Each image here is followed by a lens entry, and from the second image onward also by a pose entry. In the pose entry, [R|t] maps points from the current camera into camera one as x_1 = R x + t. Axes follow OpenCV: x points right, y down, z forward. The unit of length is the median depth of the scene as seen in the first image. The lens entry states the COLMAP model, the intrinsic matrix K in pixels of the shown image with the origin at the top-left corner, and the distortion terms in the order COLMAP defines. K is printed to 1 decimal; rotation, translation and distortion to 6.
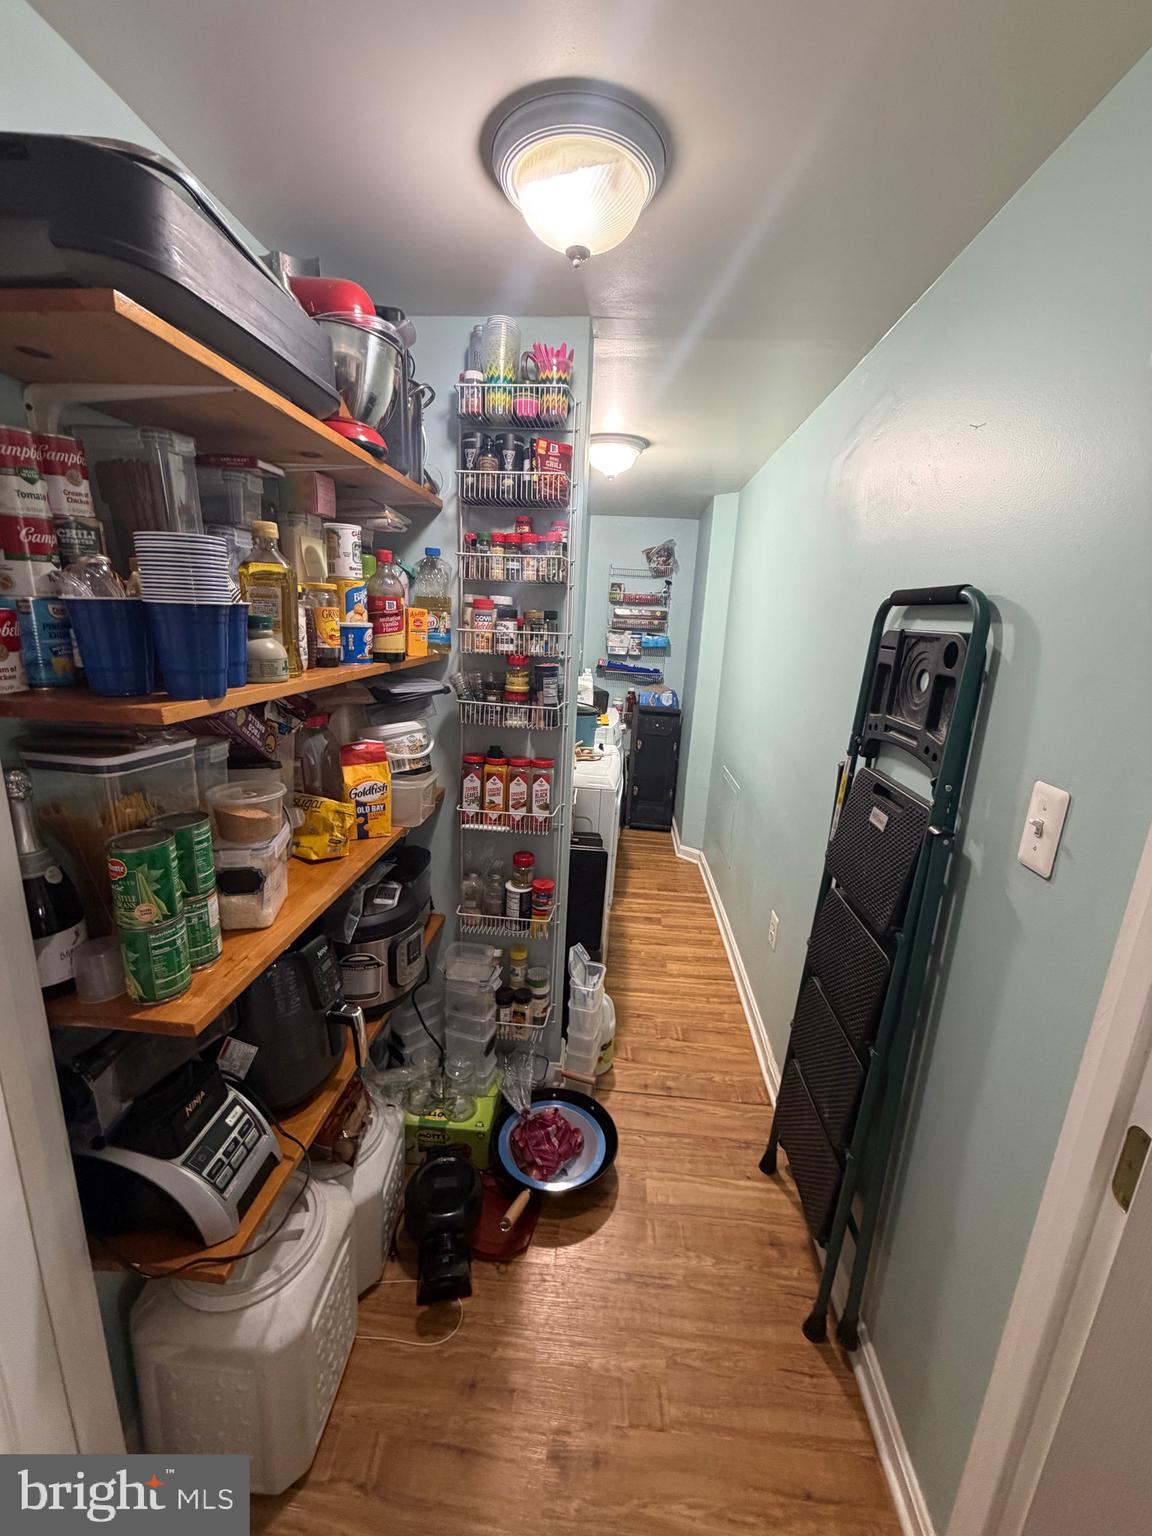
lens RADIAL K [[612.5, 0, 577.2], [0, 612.5, 763.0], [0, 0, 1]] dist [-0.000239, -0.000282]
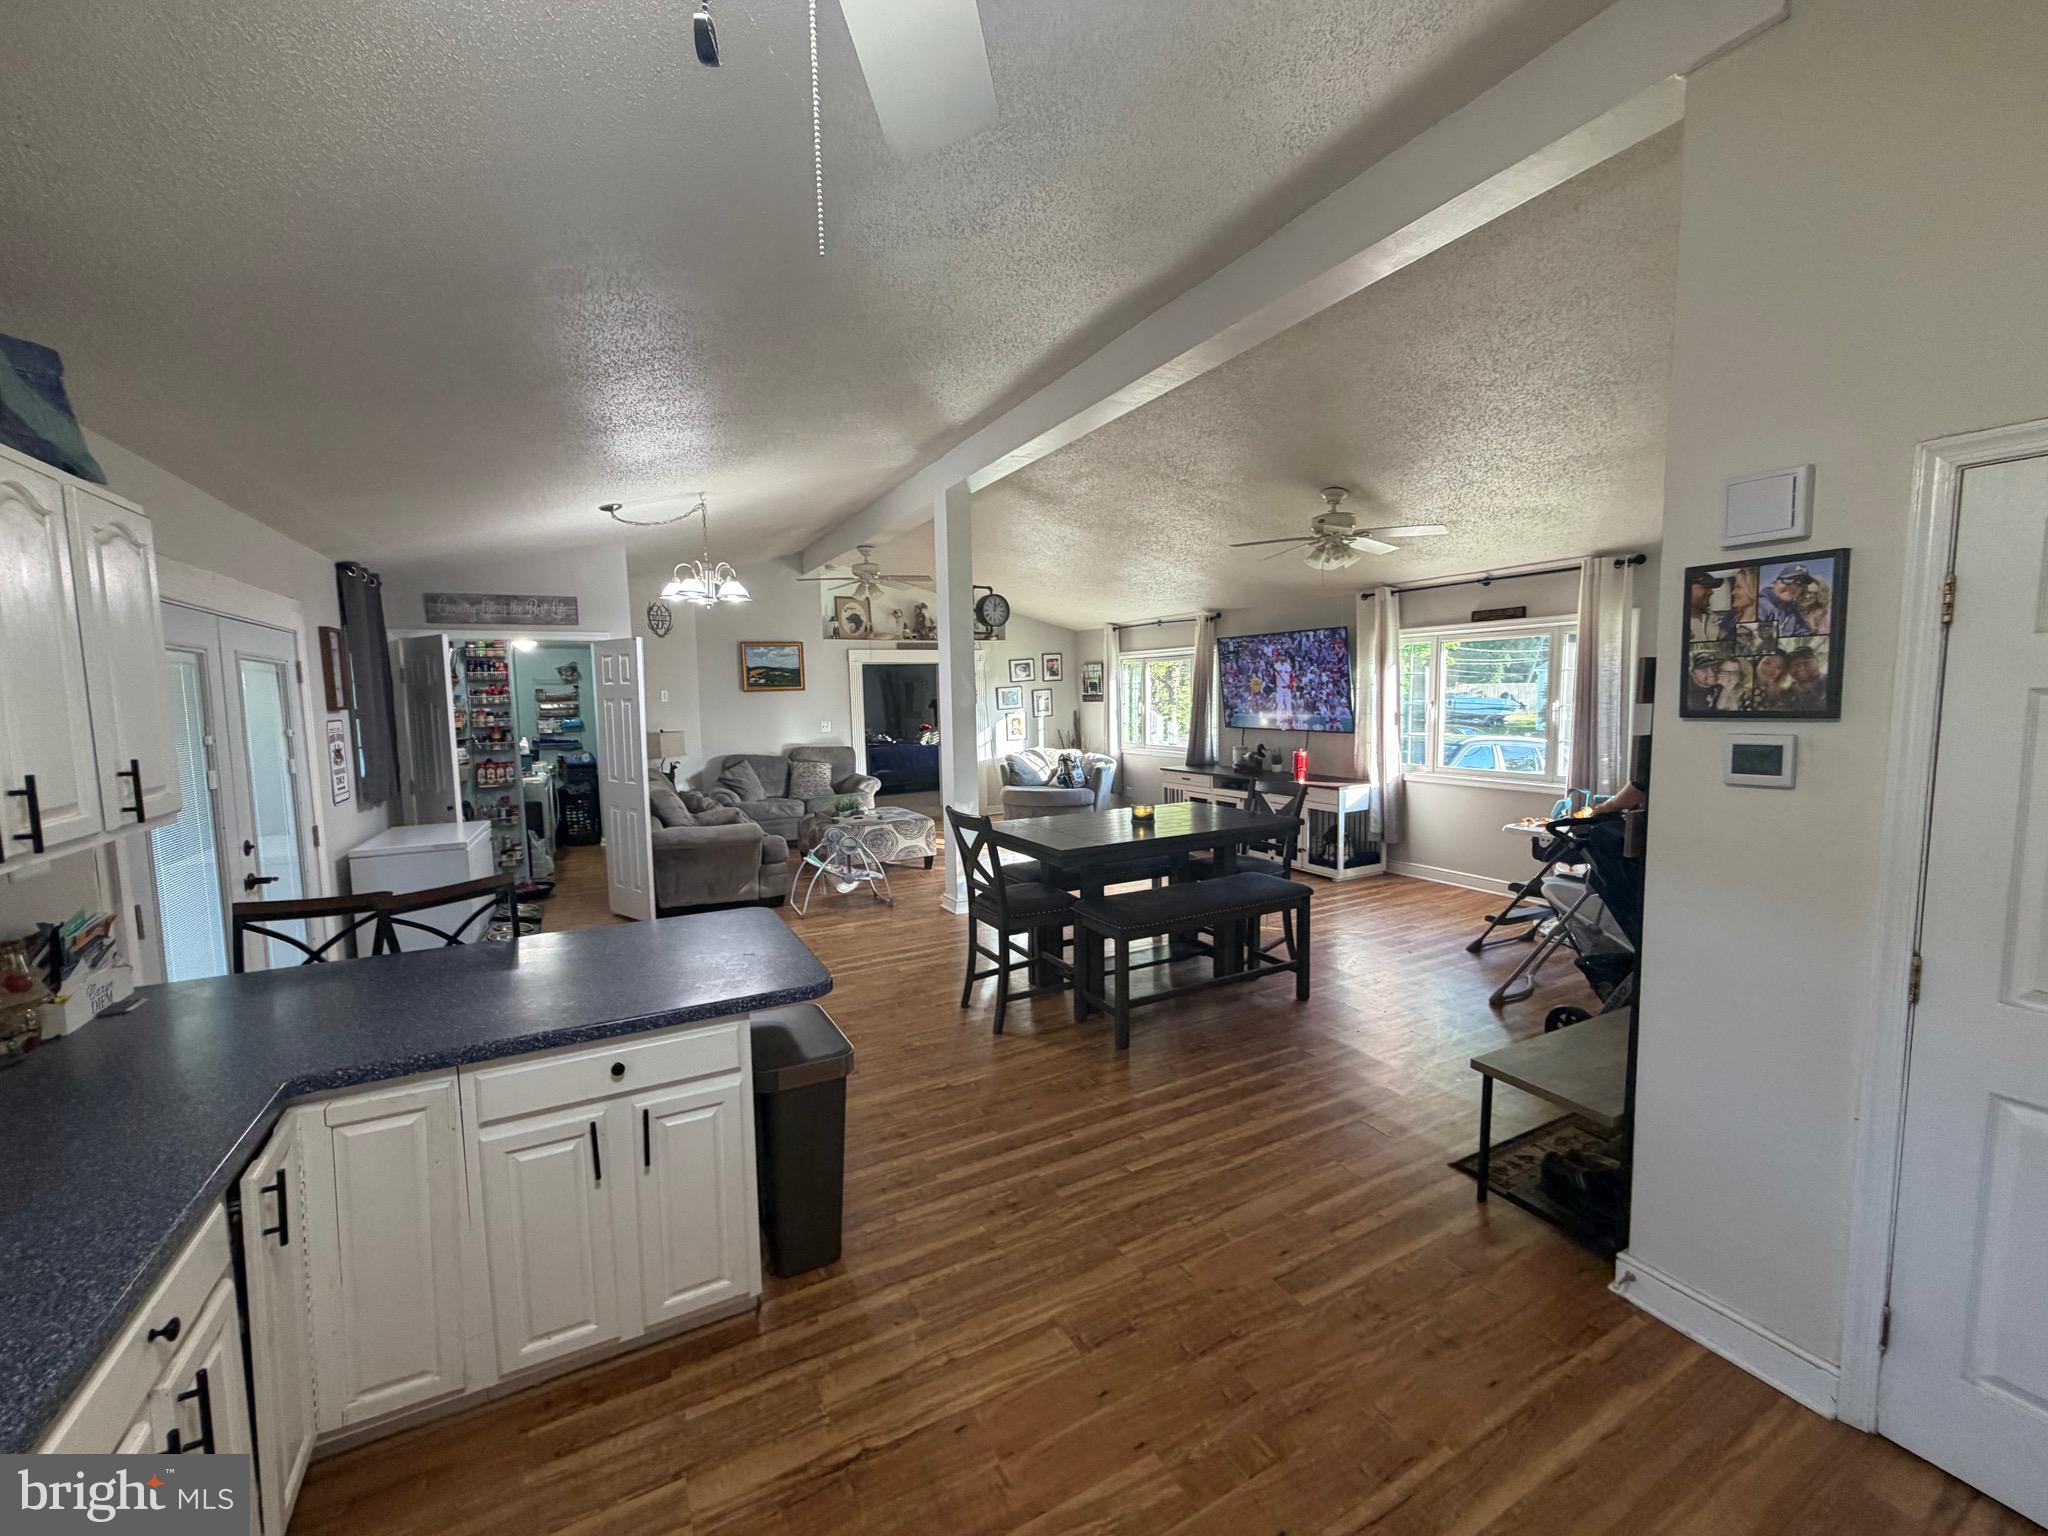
lens RADIAL K [[816.7, 0, 1017.6], [0, 816.7, 769.9], [0, 0, 1]] dist [-0.000239, -0.000282]
pose [[0.845257, -0.113889, 0.522082, -0.027193], [0.184173, 0.979250, -0.084560, 0.512581], [-0.501618, 0.167628, 0.848693, -2.228586]]
